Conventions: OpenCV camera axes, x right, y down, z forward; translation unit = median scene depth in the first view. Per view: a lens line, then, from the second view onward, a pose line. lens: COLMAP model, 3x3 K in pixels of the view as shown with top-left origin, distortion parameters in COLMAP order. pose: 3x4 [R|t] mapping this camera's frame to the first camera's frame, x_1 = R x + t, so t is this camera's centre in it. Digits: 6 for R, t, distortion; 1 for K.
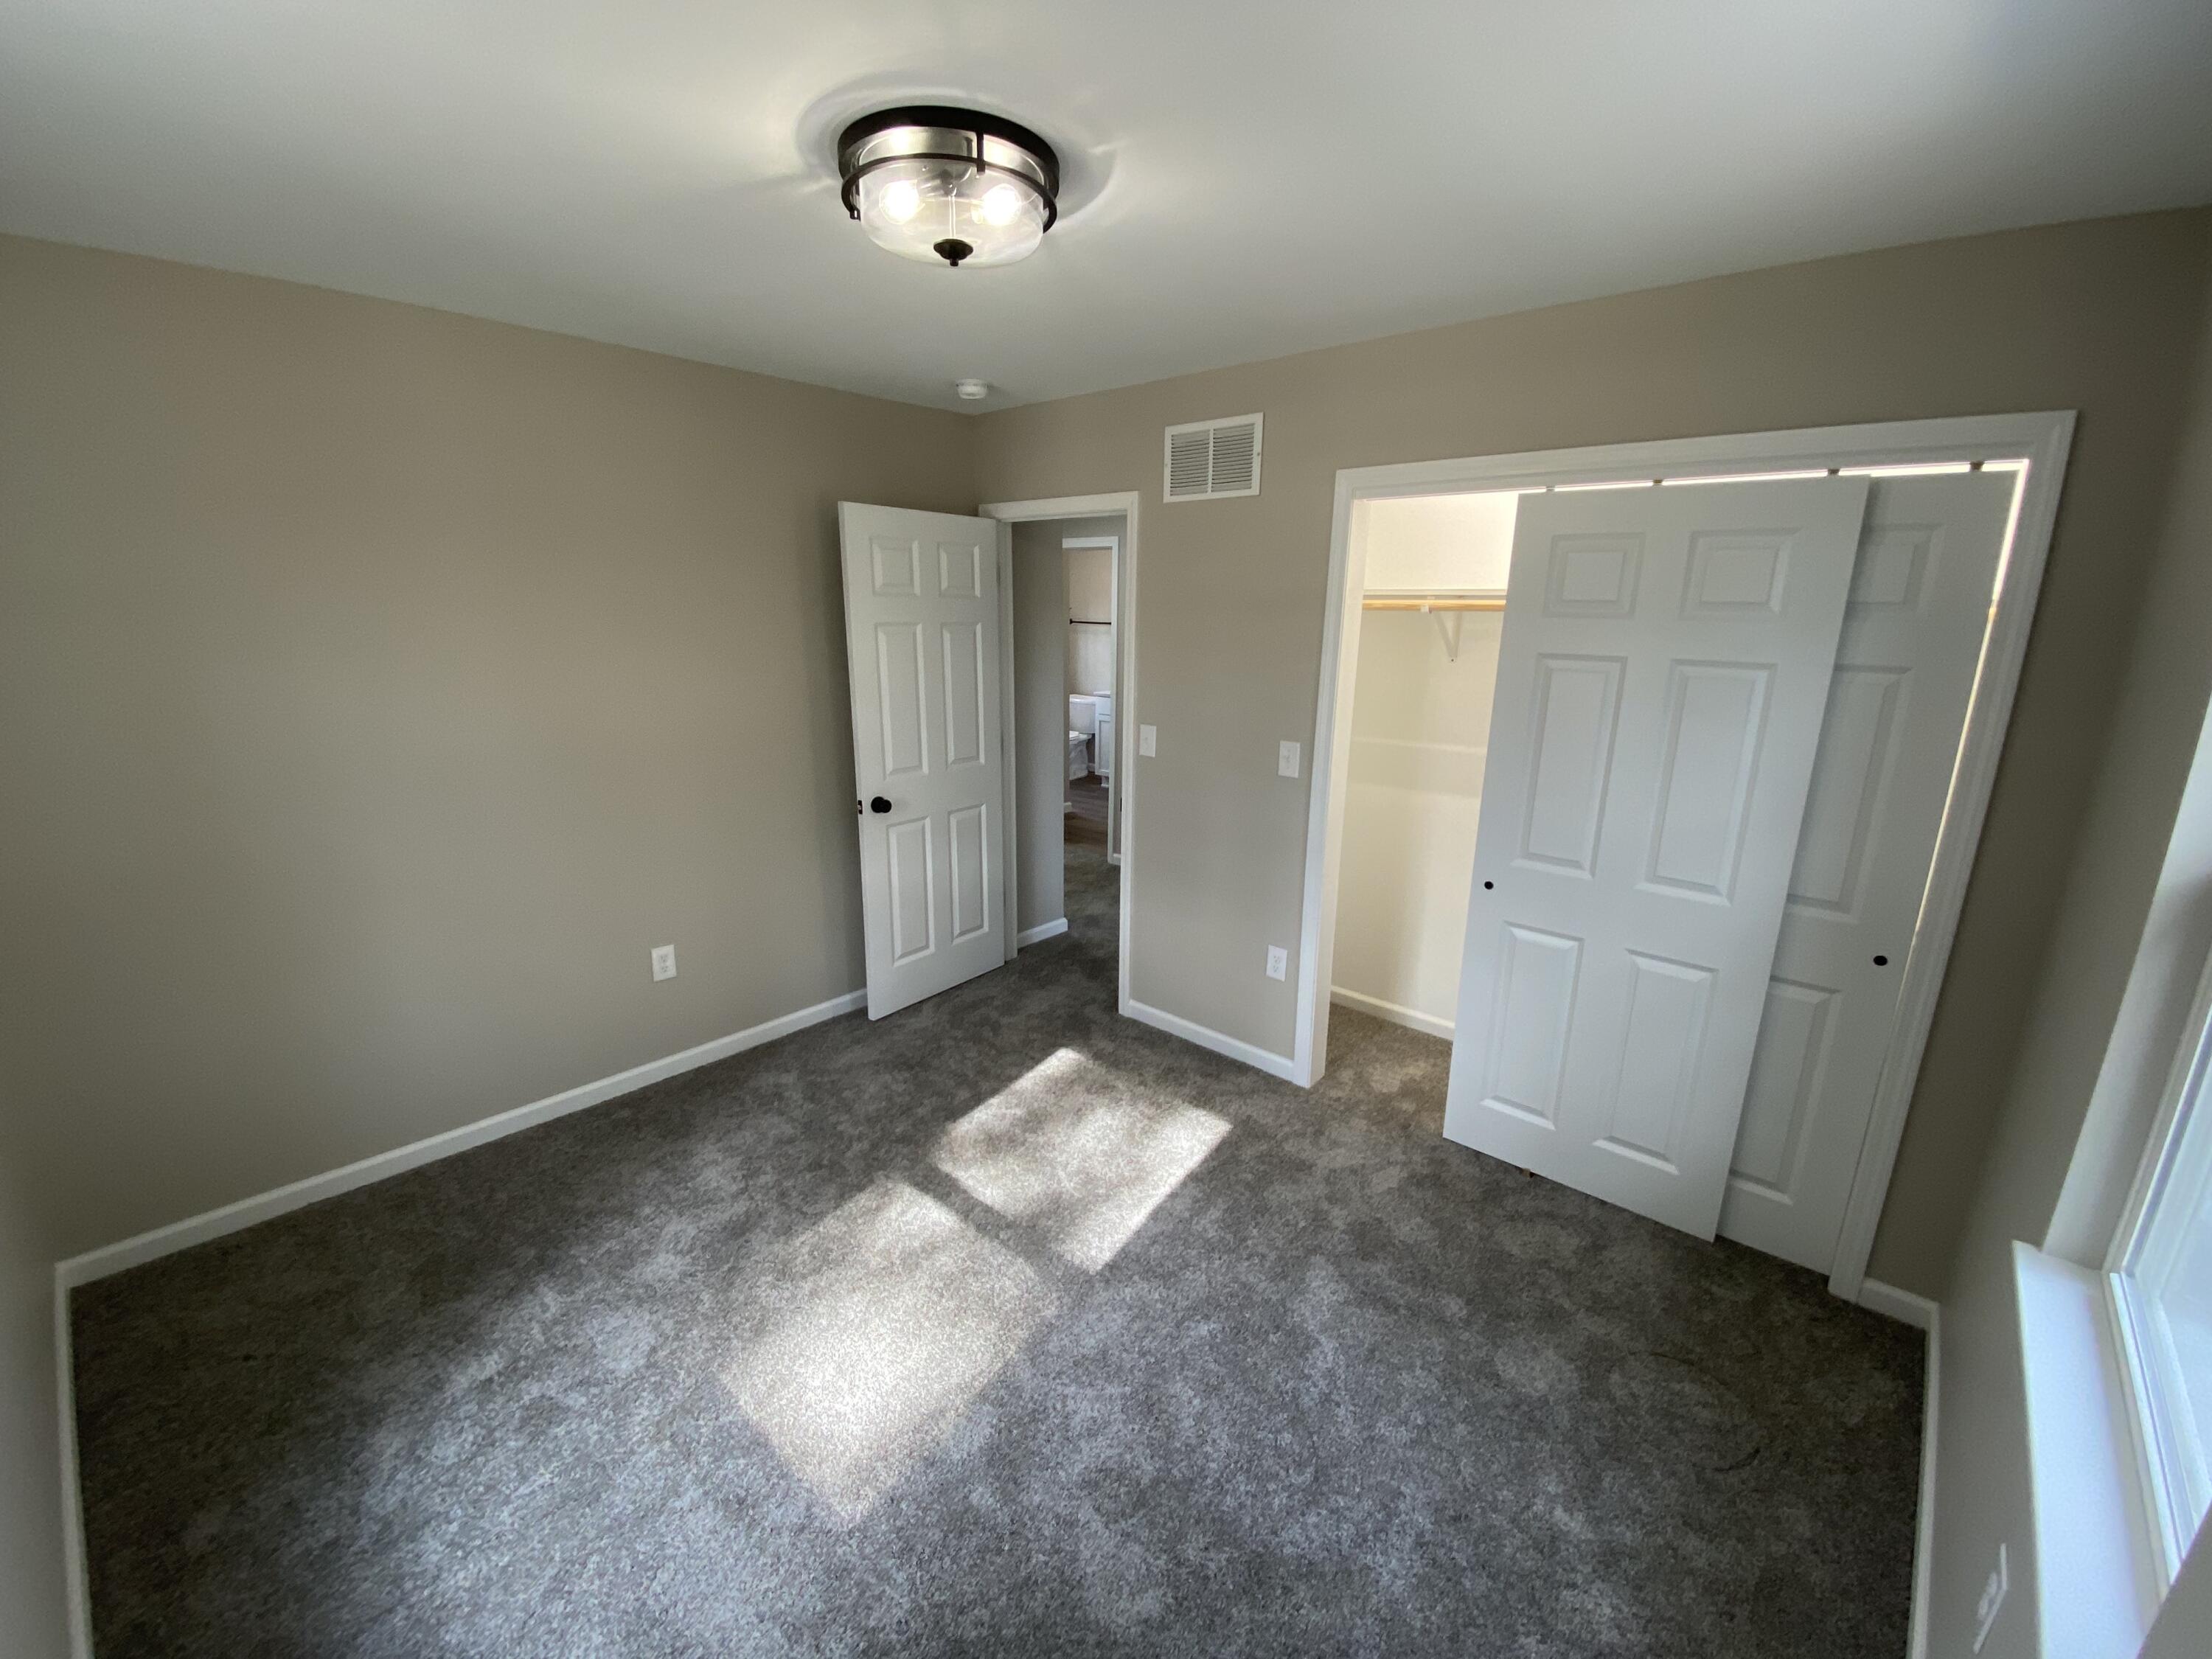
lens RADIAL K [[895.5, 0, 1106.0], [0, 895.5, 829.5], [0, 0, 1]] dist [0.023350, -0.025421]
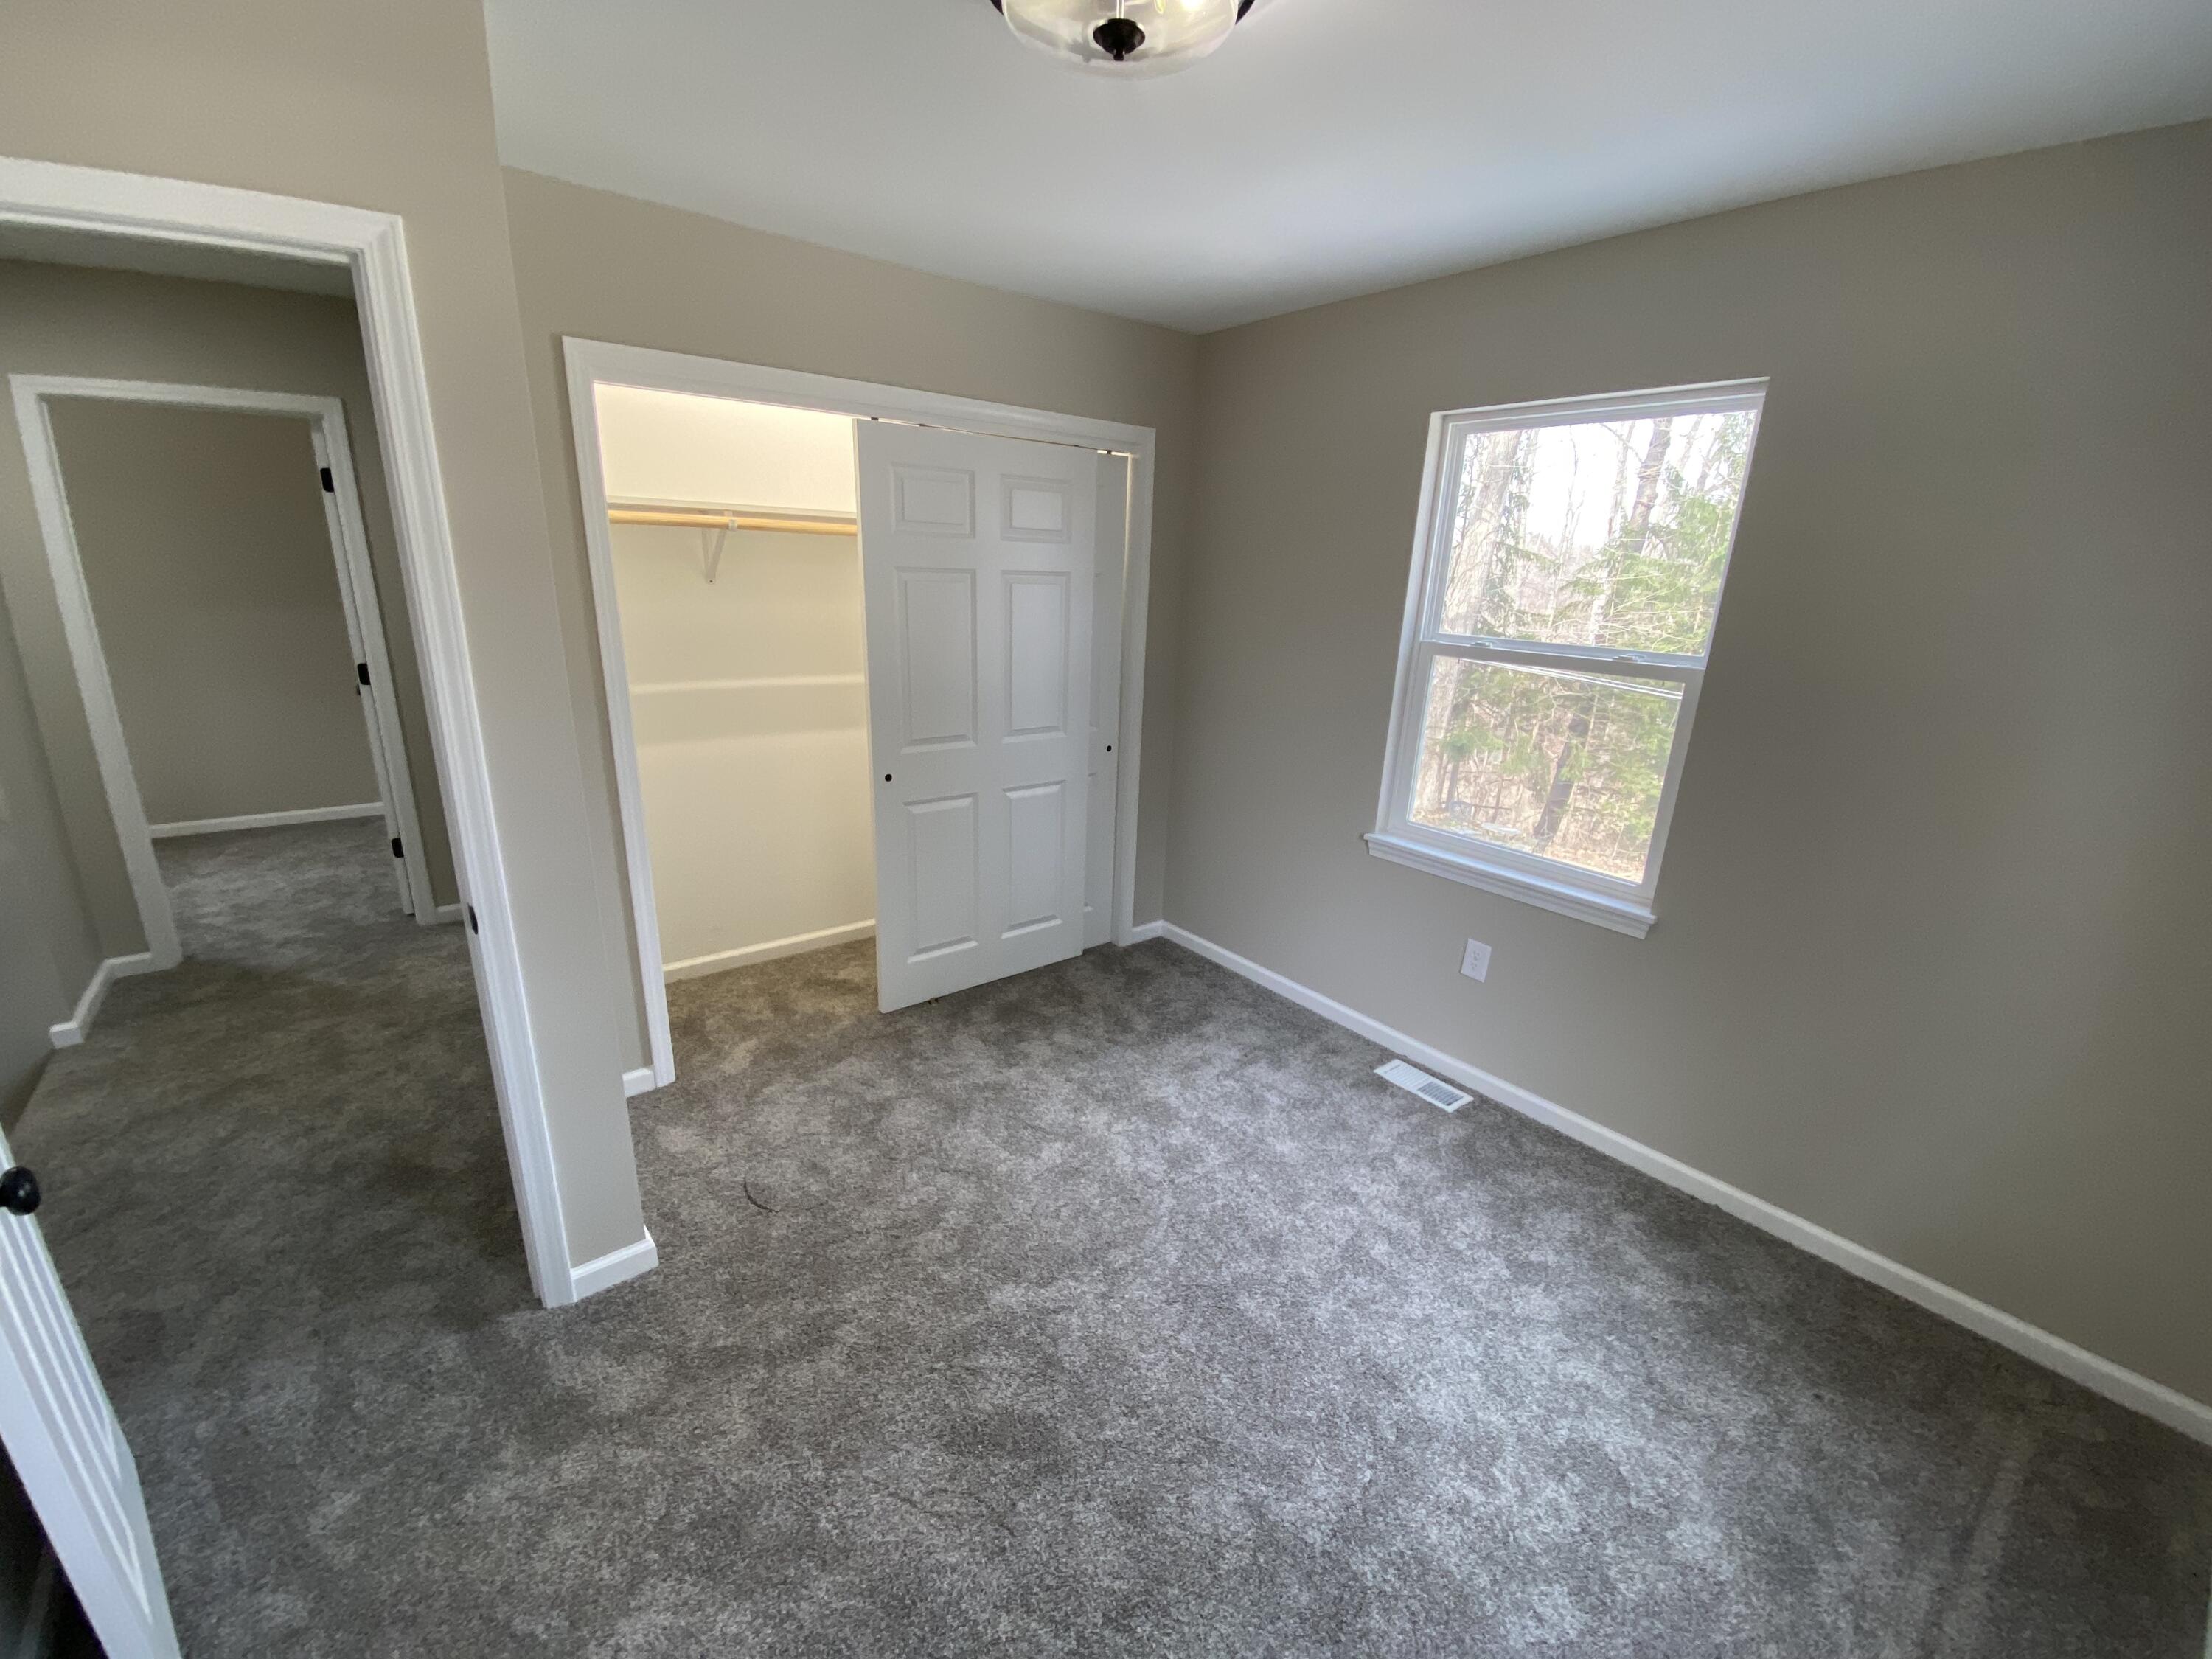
lens RADIAL K [[895.5, 0, 1106.0], [0, 895.5, 829.5], [0, 0, 1]] dist [0.023350, -0.025421]
pose [[0.156911, -0.293198, 0.943087, -0.663272], [0.205951, 0.943637, 0.259103, -0.123550], [-0.965900, 0.153573, 0.208451, 0.555588]]
